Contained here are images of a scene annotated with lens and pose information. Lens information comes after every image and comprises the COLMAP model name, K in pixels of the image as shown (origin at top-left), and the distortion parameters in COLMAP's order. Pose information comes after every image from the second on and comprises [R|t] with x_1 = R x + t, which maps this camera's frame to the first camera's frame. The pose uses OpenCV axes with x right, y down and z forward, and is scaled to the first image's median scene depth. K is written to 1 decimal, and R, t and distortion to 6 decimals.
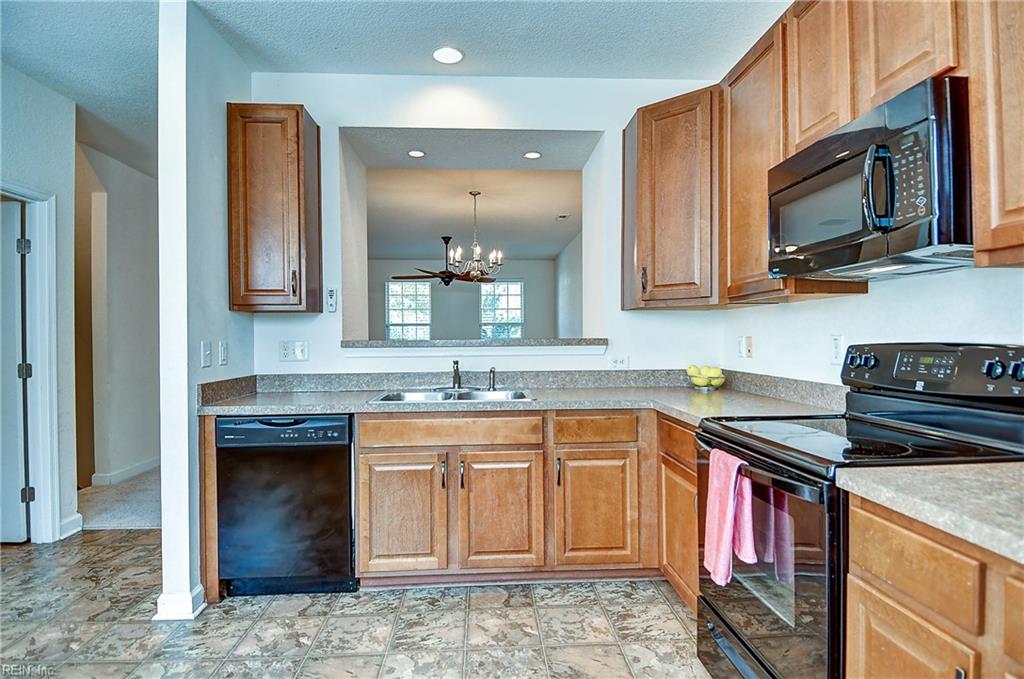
lens RADIAL K [[532.4, 0, 512.0], [0, 532.4, 339.5], [0, 0, 1]] dist [0.001883, -0.023011]
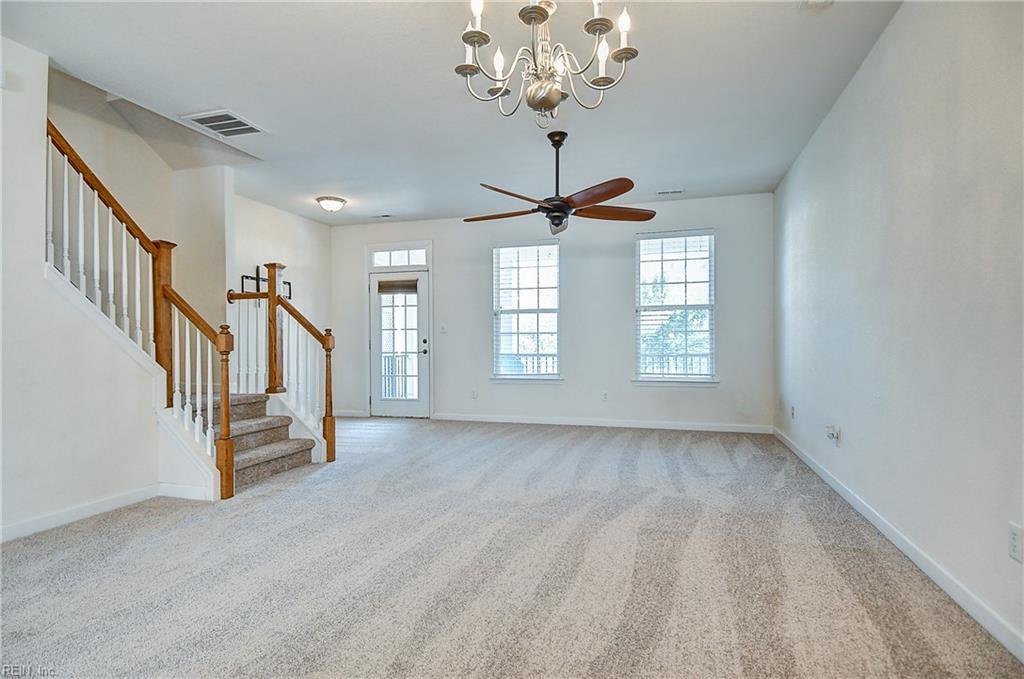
lens RADIAL K [[540.2, 0, 510.9], [0, 540.2, 341.4], [0, 0, 1]] dist [0.044261, -0.053641]
pose [[0.943544, 0.002215, -0.331241, 0.009634], [-0.002783, 0.999995, -0.001242, 0.010828], [0.331237, 0.002094, 0.943545, 0.362452]]
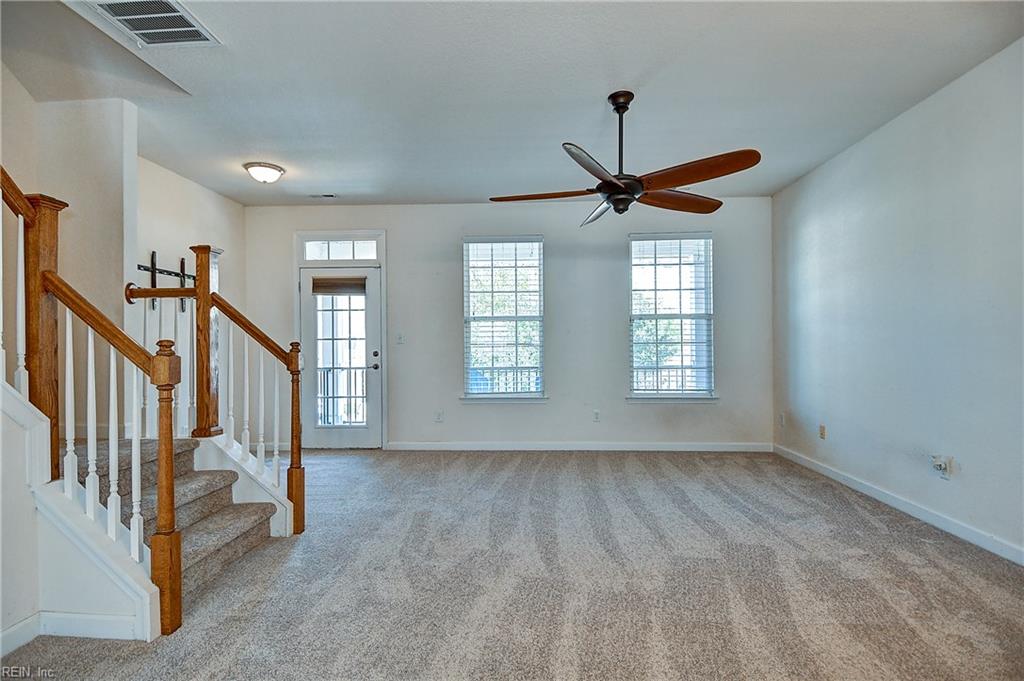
lens RADIAL K [[533.8, 0, 512.0], [0, 533.8, 340.5], [0, 0, 1]] dist [0.045033, -0.053377]
pose [[0.995391, -0.000208, -0.095896, -0.131114], [-0.000943, 0.999928, -0.011964, 0.002659], [0.095892, 0.011999, 0.995319, 0.440675]]
